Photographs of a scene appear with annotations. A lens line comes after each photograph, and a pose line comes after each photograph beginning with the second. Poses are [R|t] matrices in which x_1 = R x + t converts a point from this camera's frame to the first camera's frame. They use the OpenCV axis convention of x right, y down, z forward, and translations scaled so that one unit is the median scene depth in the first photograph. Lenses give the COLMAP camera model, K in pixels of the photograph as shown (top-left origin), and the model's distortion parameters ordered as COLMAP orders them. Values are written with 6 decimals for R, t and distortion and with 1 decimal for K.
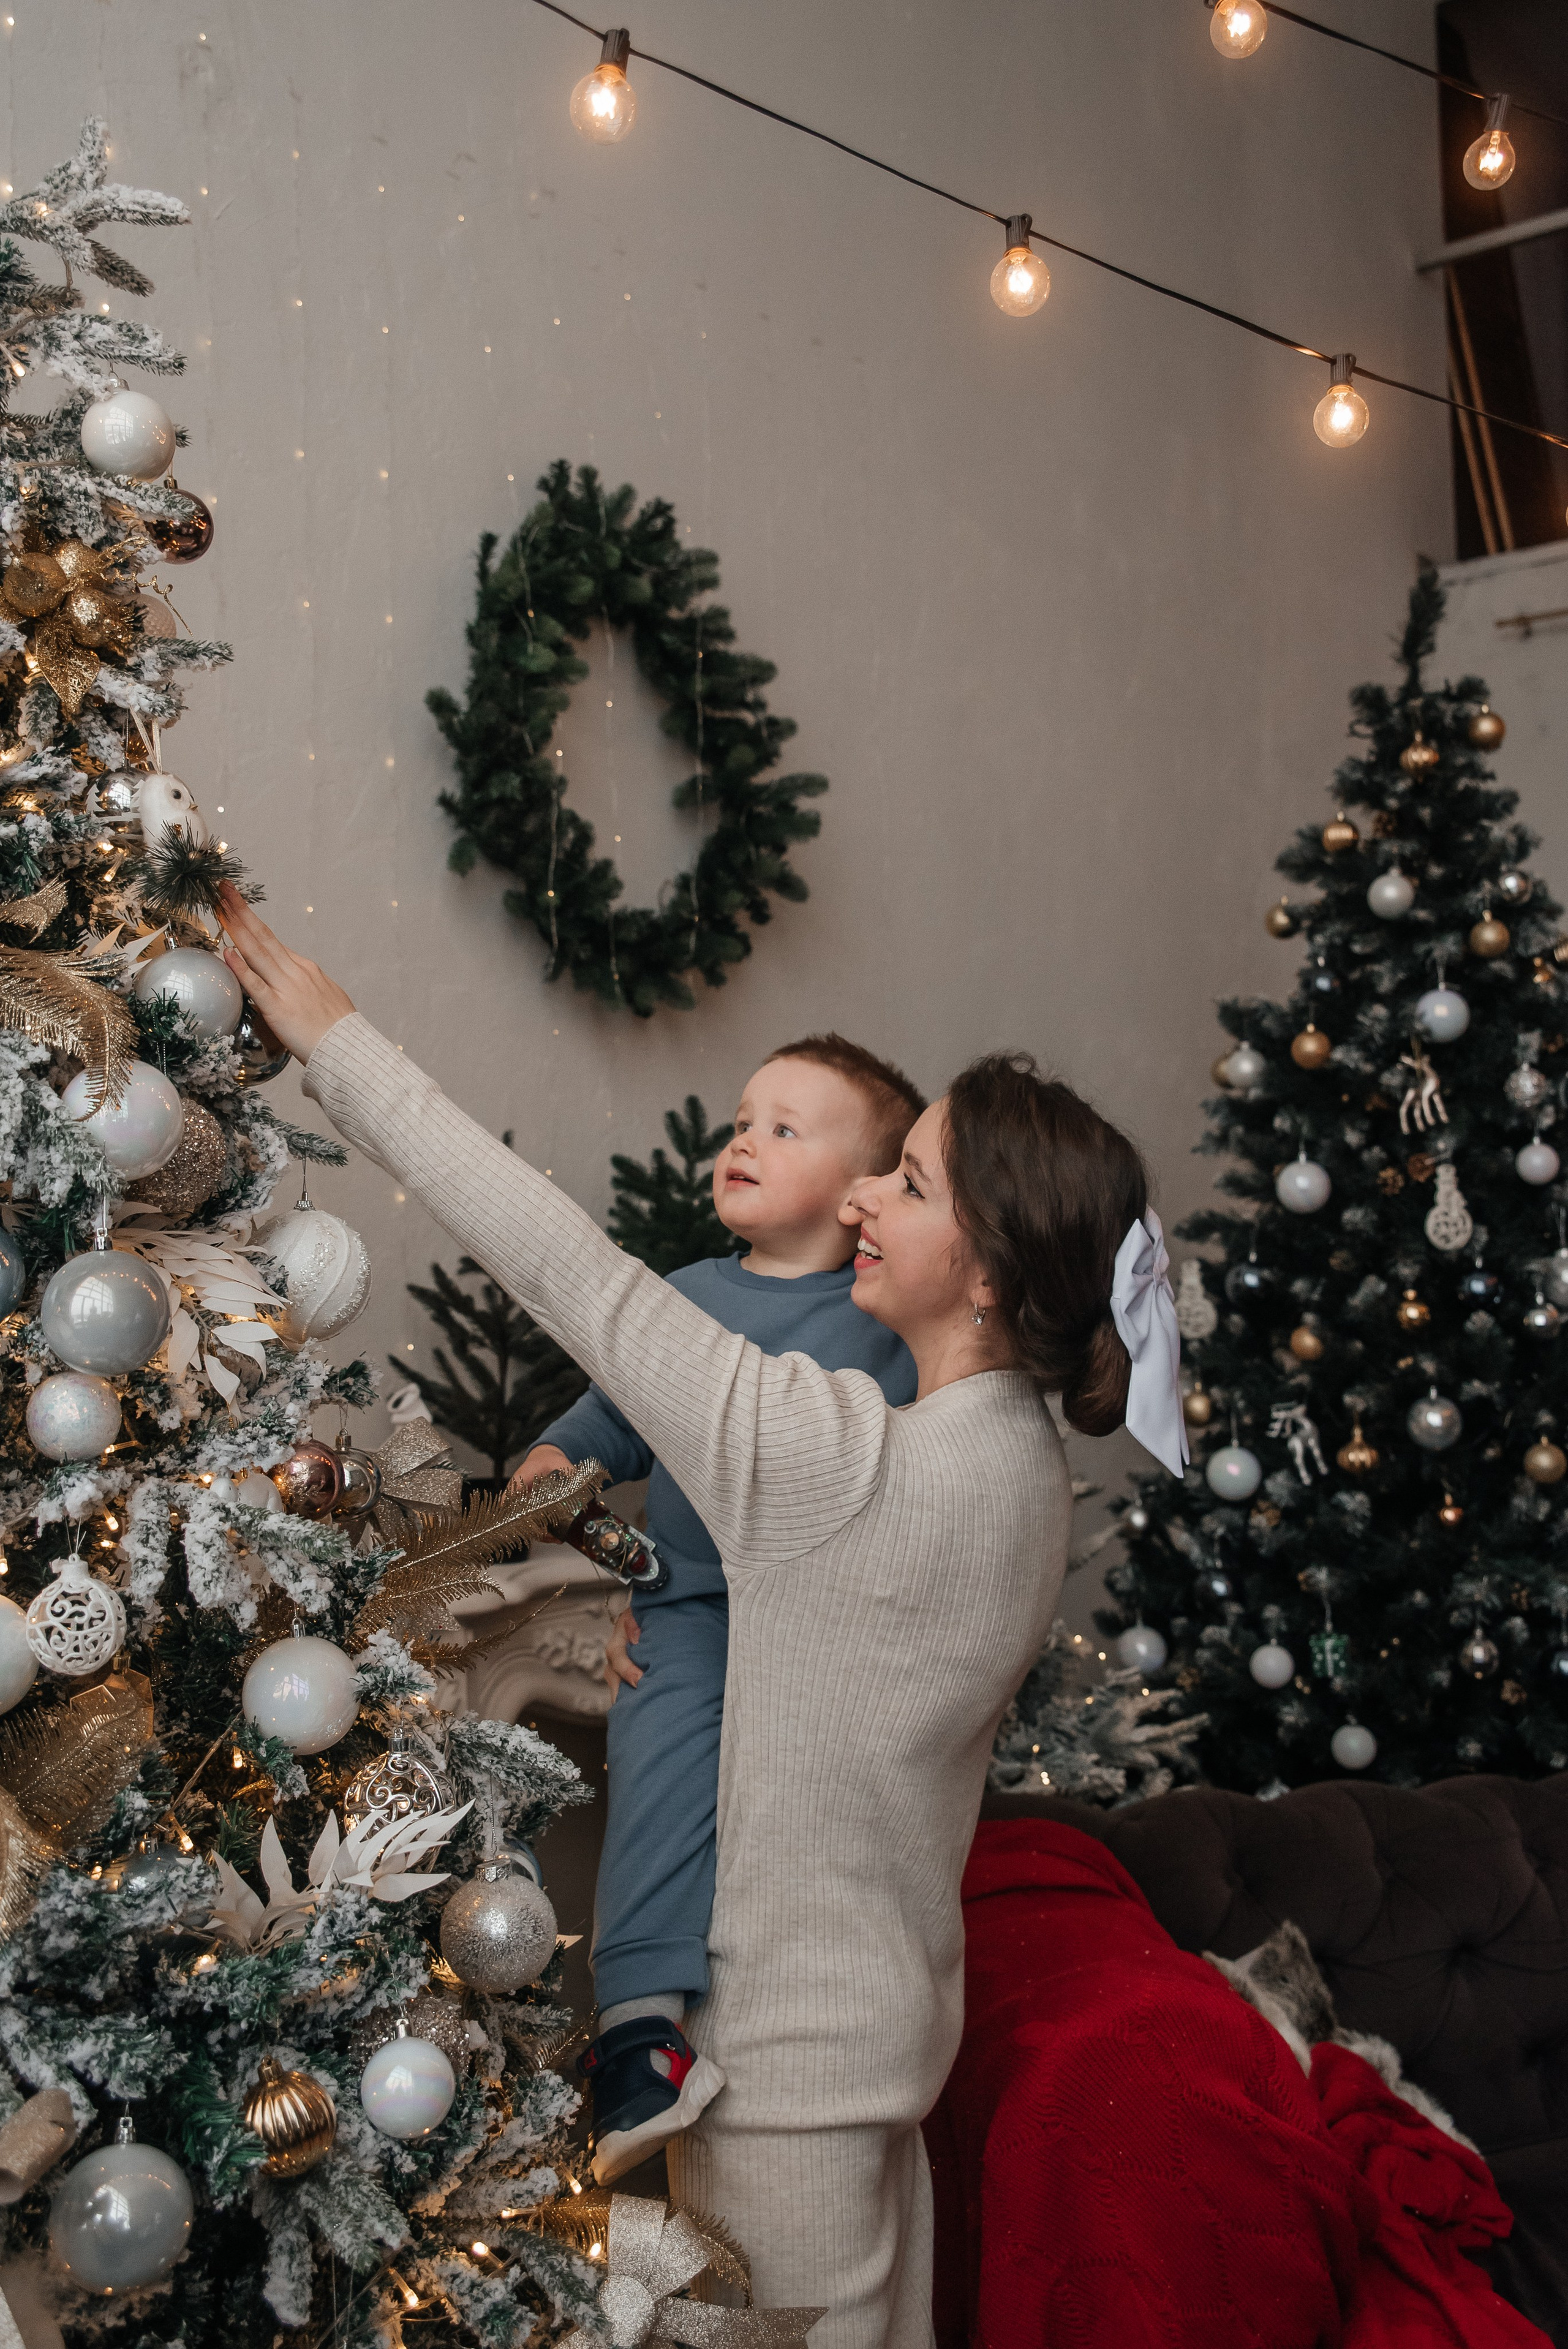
lens RADIAL K [[2272.0, 0, 784.0], [0, 2272.0, 1174.5], [0, 0, 1]] dist [-0.075109, 0.083768]
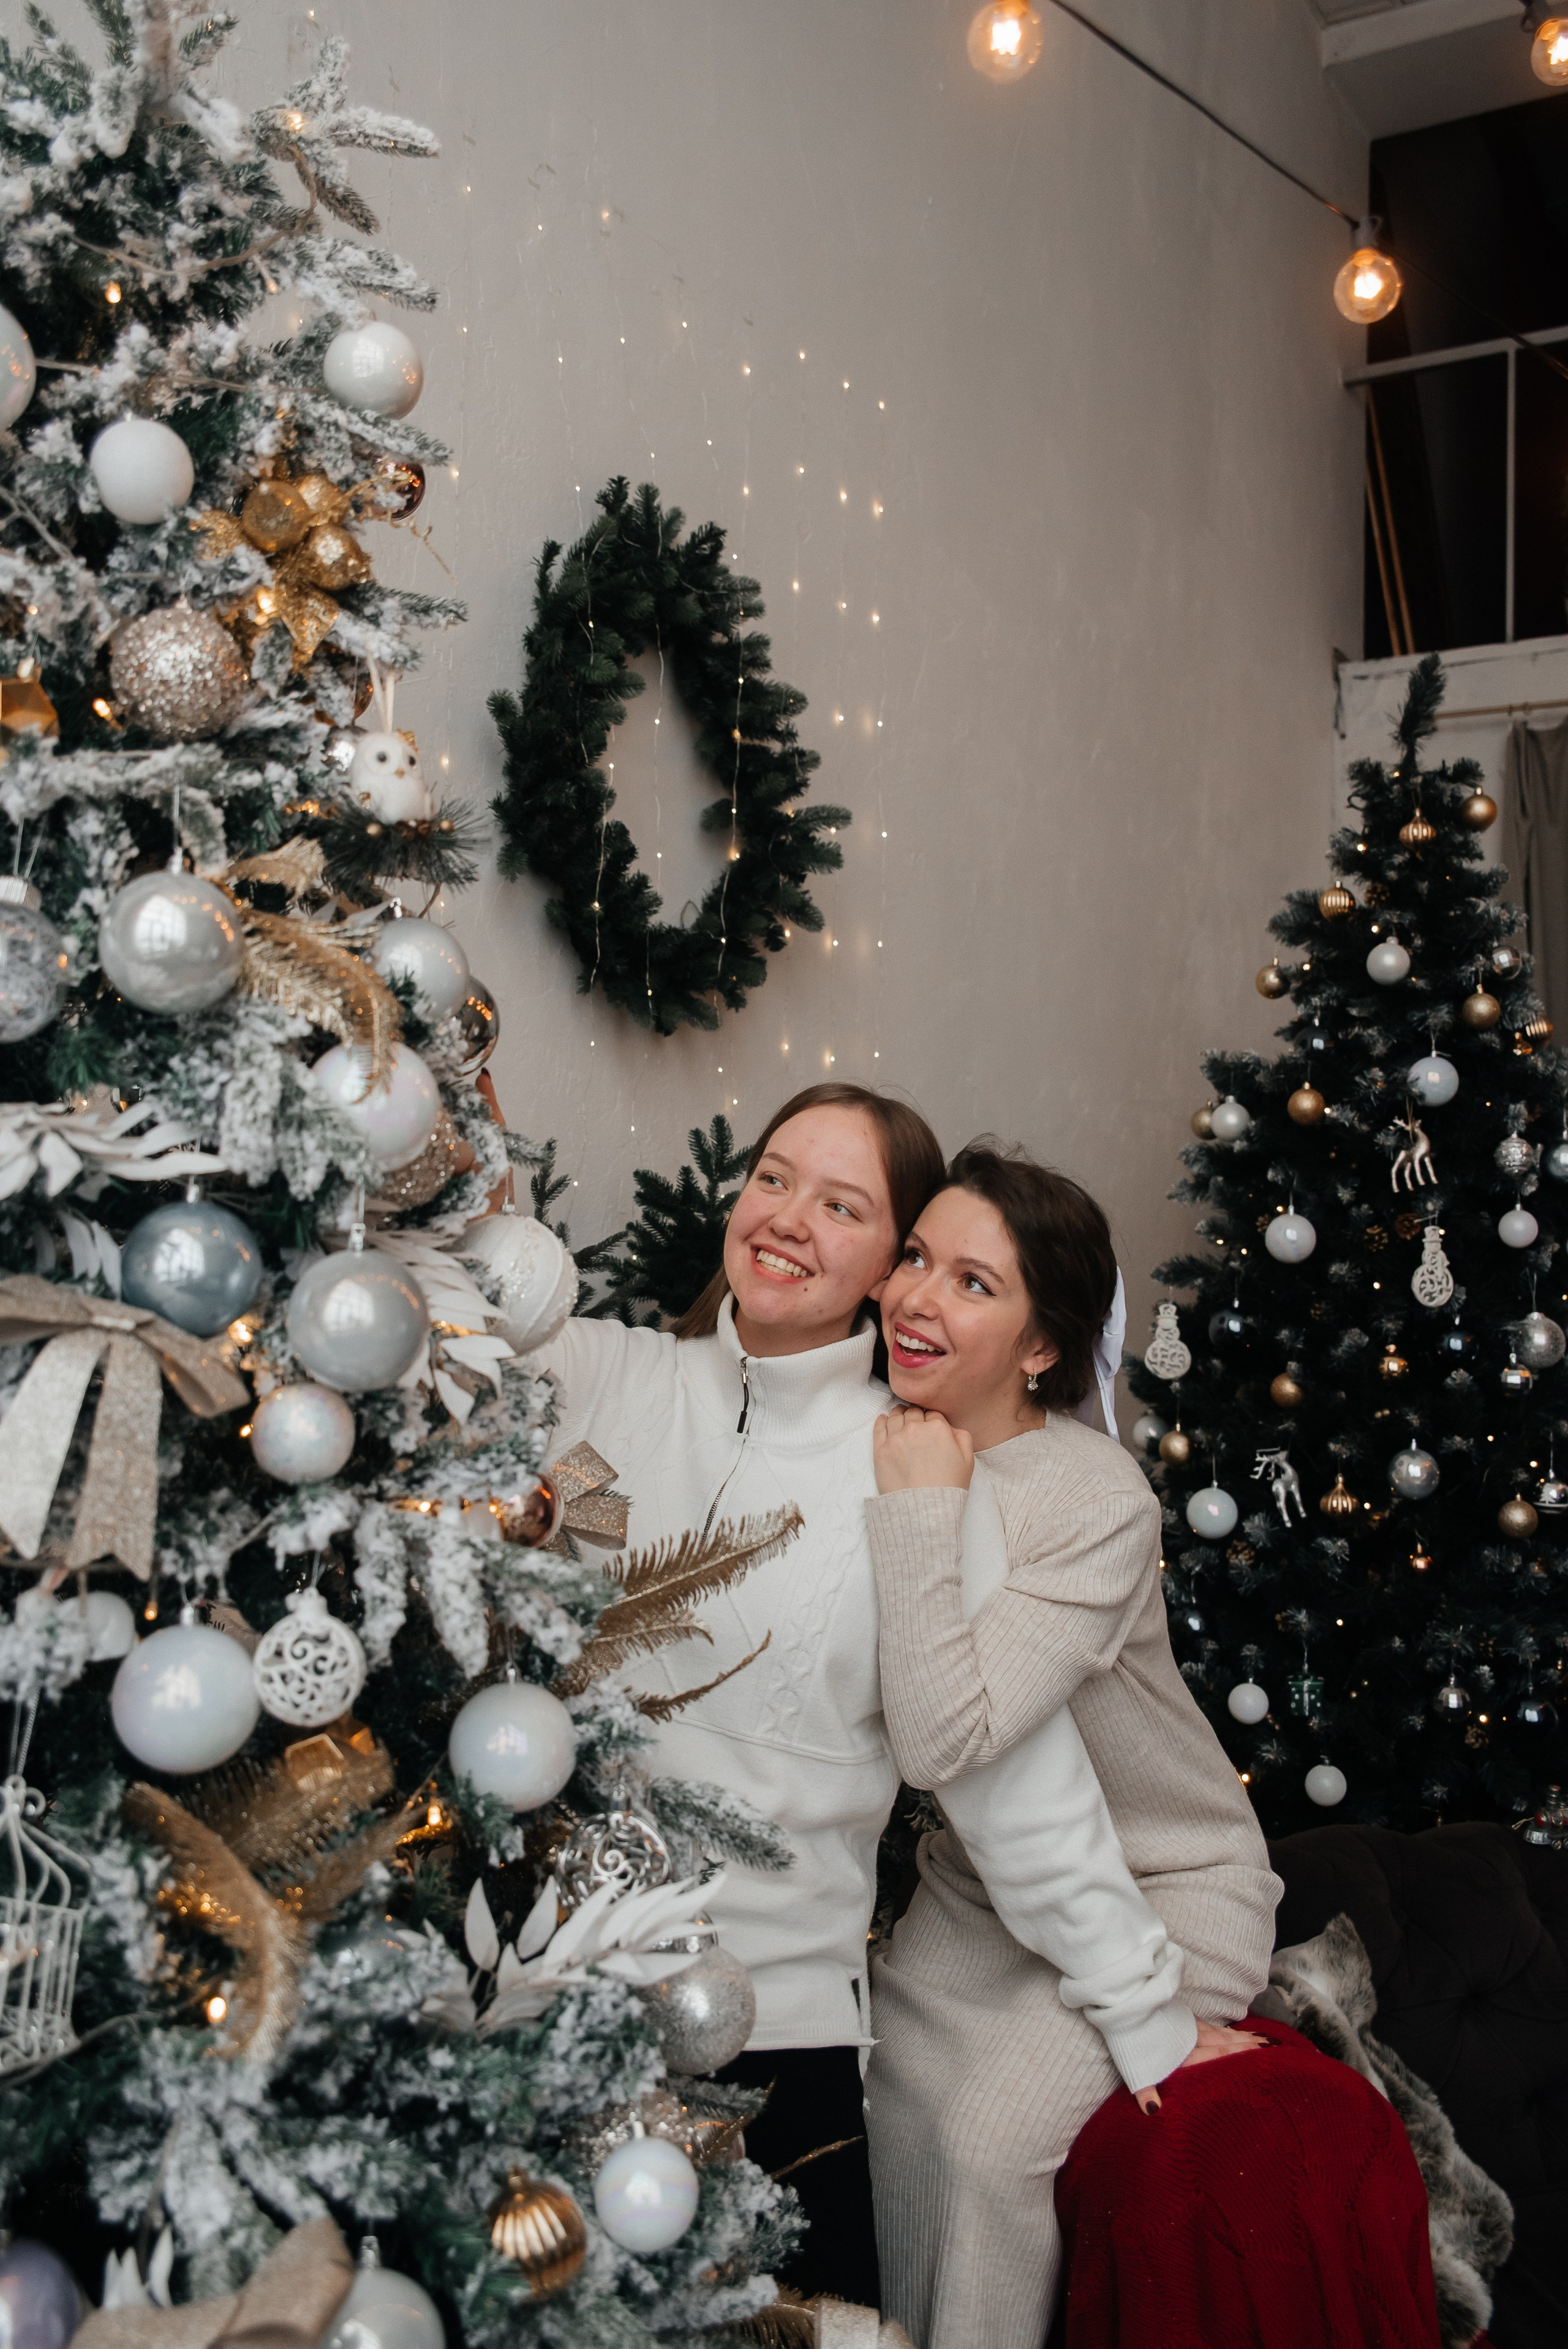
lens RADIAL K [[2114.5, 0, 786.1], [0, 2114.5, 1167.1], [0, 0, 1]] dist [-0.076266, 0.089839]
pose [[0.994780, 0.058528, 0.083594, -0.085991], [-0.057364, 0.998221, -0.016261, 0.001871], [-0.084397, 0.011381, 0.996367, 0.064130]]
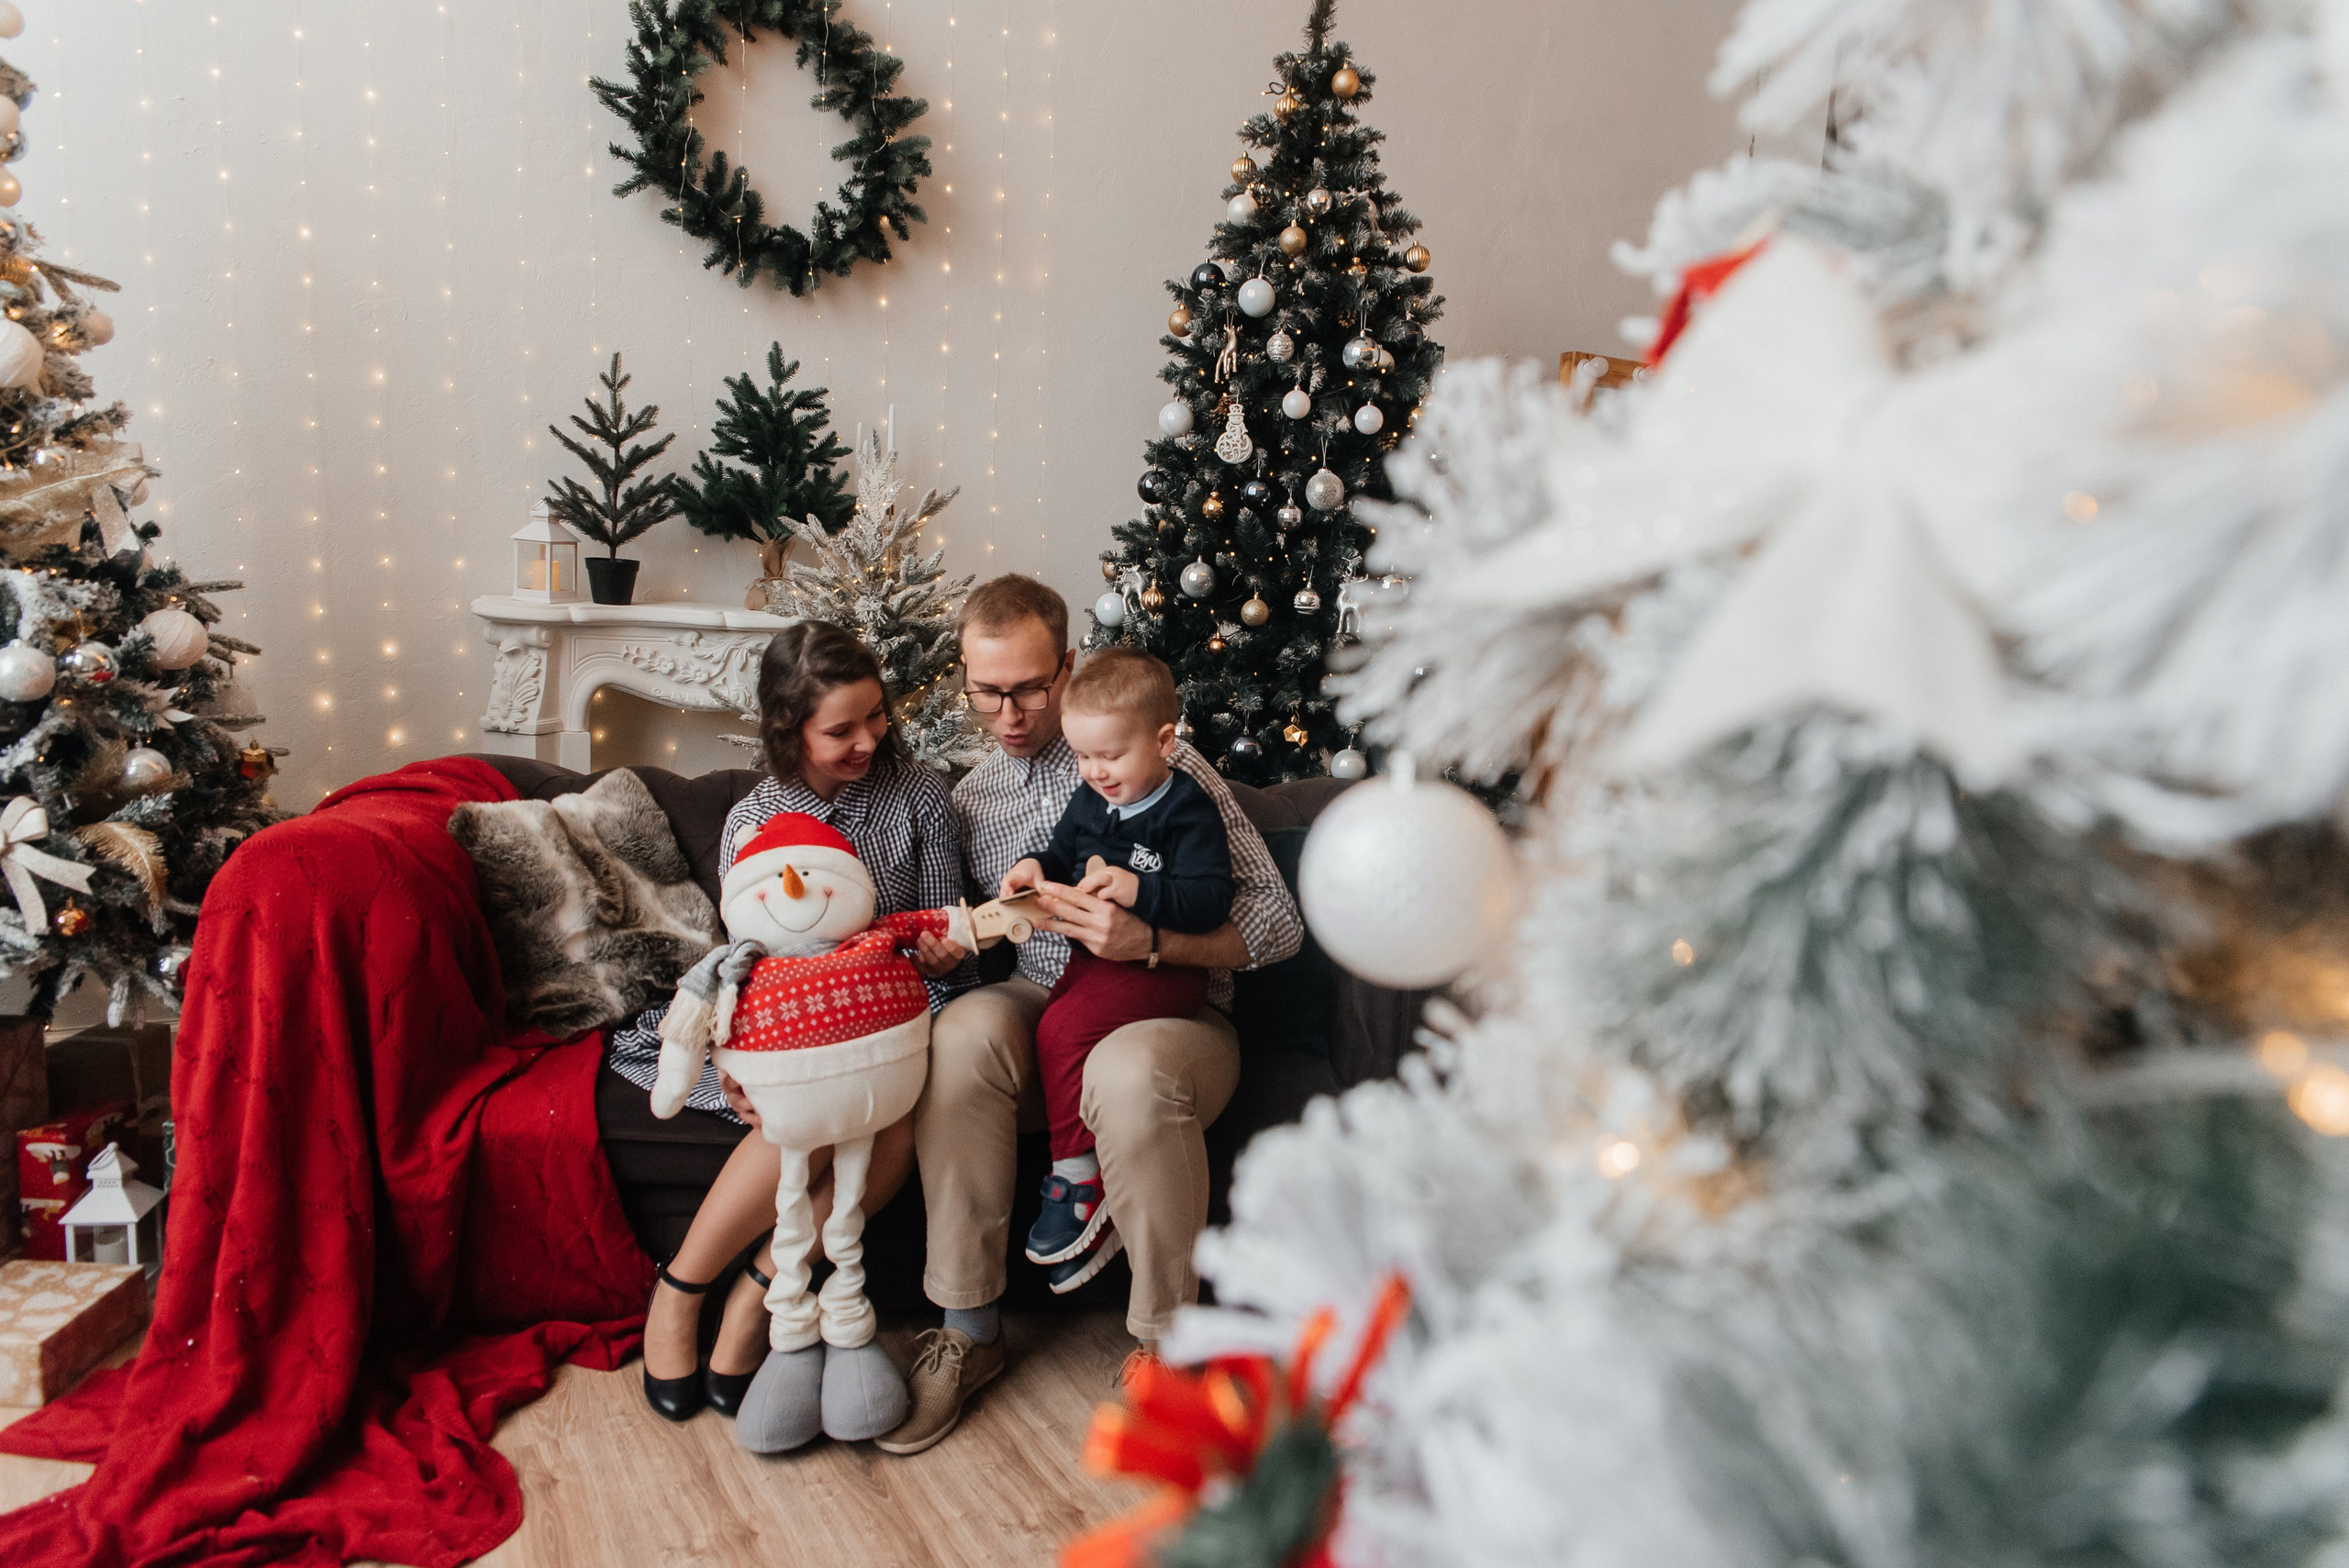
lens RADIAL K [[1543.7, 0, 1190.7], [0, 1543.7, 808.8], [0, 0, 1]] dist [-0.008229, -0.001860]
pose [[0.919500, 0.130521, -0.370790, 0.675857], [-0.056515, 0.977361, 0.203890, 0.050314], [0.389007, -0.166521, 0.906060, 0.052274]]
